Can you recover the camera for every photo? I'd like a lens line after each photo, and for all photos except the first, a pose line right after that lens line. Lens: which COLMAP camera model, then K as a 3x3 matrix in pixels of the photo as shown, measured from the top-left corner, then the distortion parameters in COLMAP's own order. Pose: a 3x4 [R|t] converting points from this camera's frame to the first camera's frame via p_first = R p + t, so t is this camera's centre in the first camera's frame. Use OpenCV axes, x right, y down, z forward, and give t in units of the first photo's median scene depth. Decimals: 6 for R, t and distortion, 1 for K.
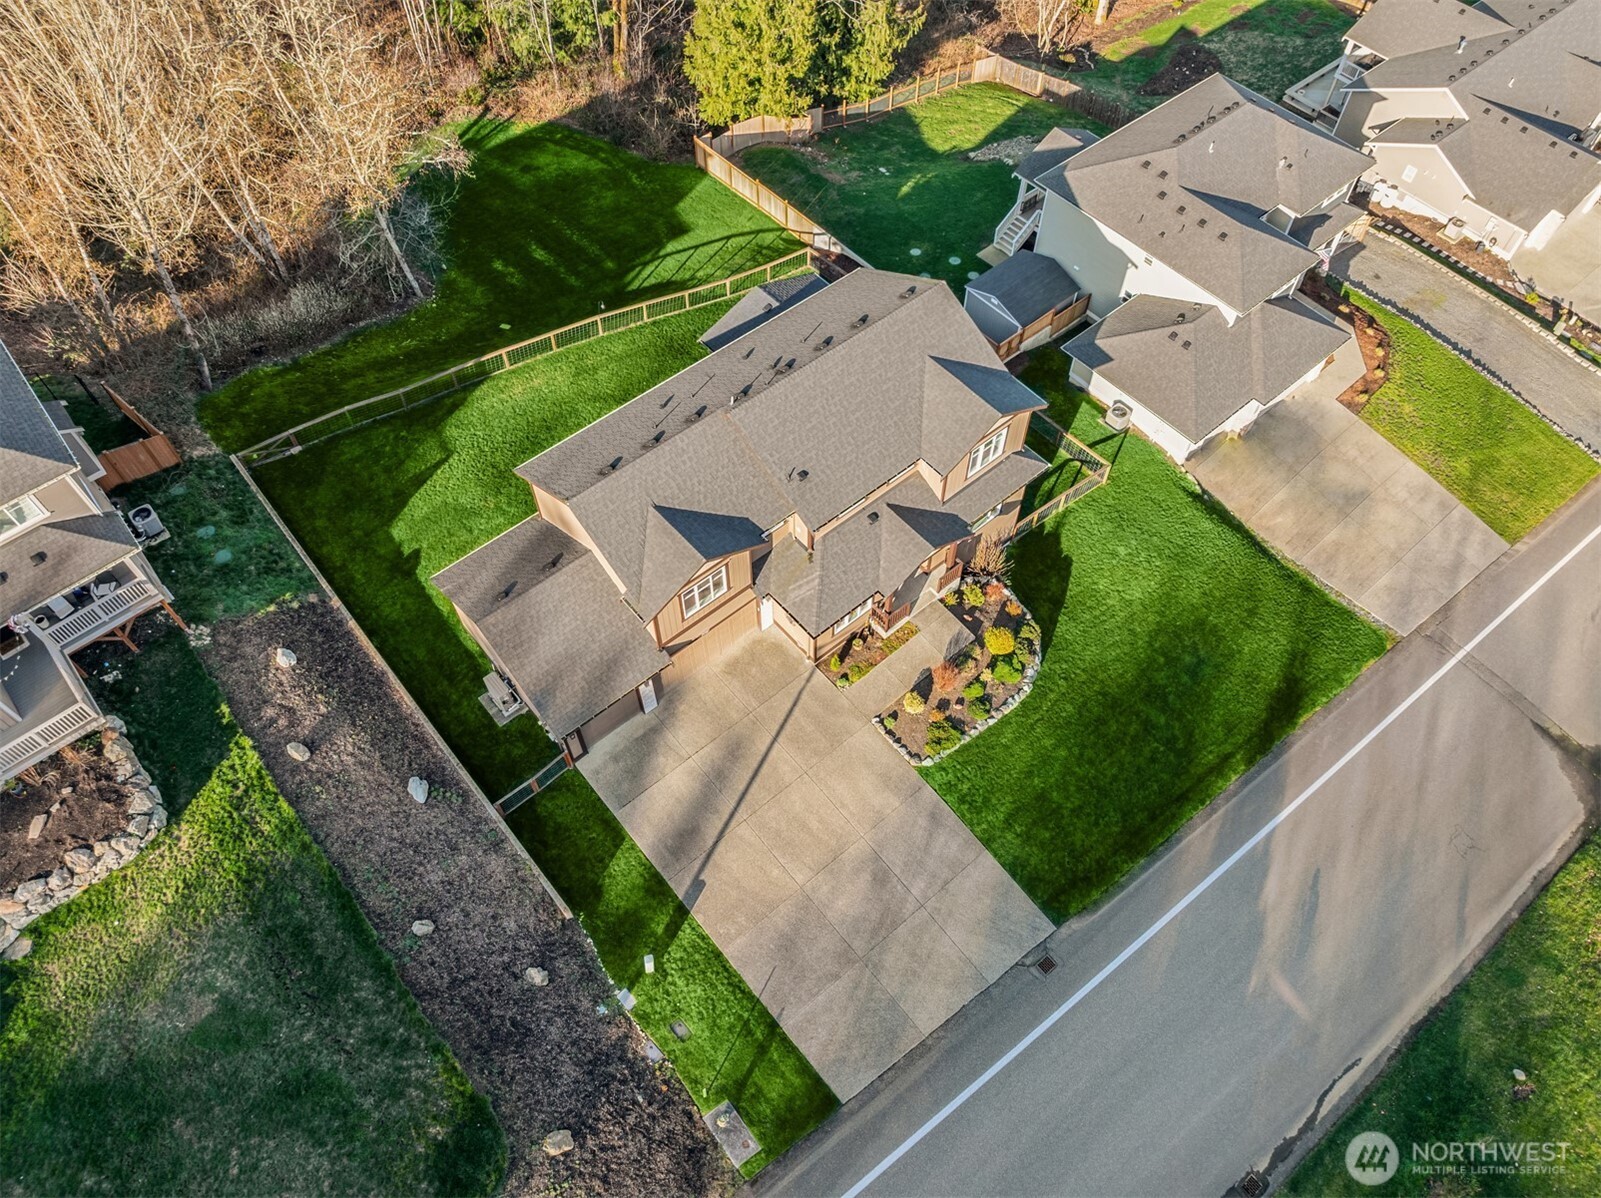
lens RADIAL K [[1137.1, 0, 817.6], [0, 1137.1, 590.0], [0, 0, 1]] dist [-0.031748, 0.000397]
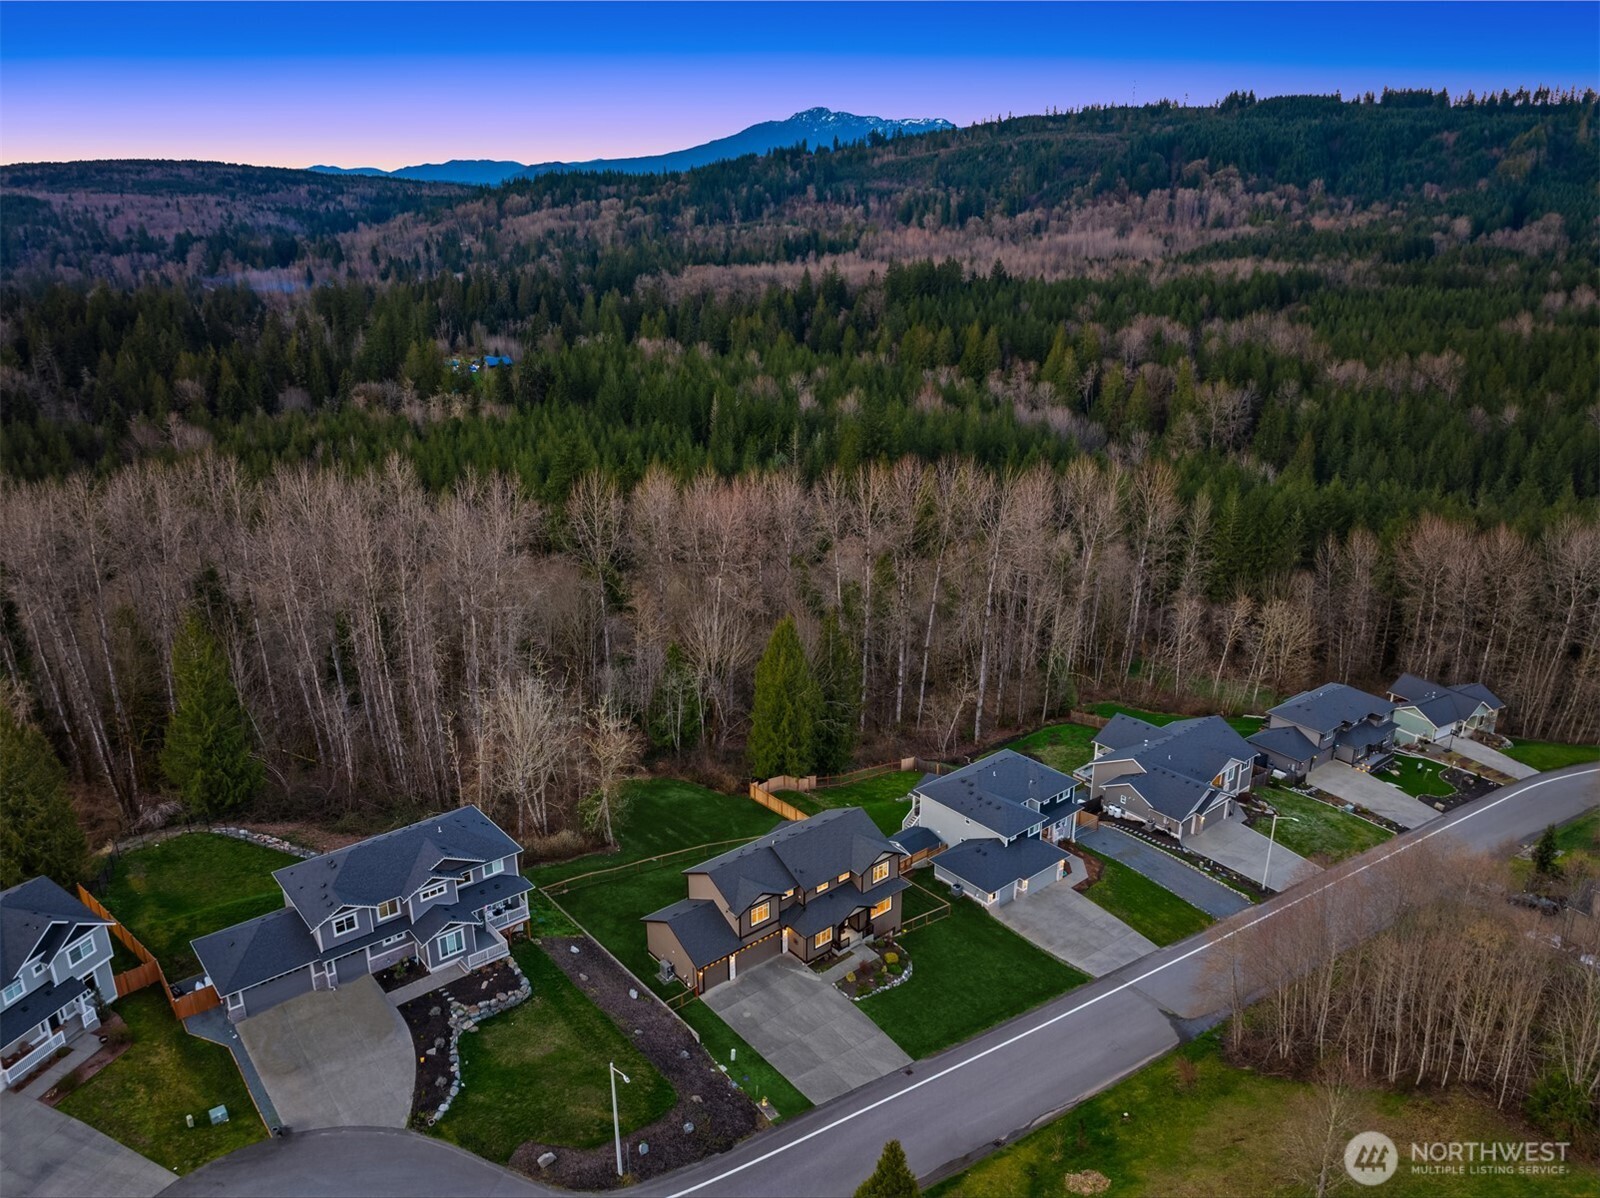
lens RADIAL K [[1136.4, 0, 817.1], [0, 1136.4, 590.0], [0, 0, 1]] dist [-0.031748, 0.000397]
pose [[0.999973, -0.000440, -0.007314, 0.034843], [-0.004109, 0.792784, -0.609489, 0.849163], [0.006066, 0.609503, 0.792761, -1.215847]]
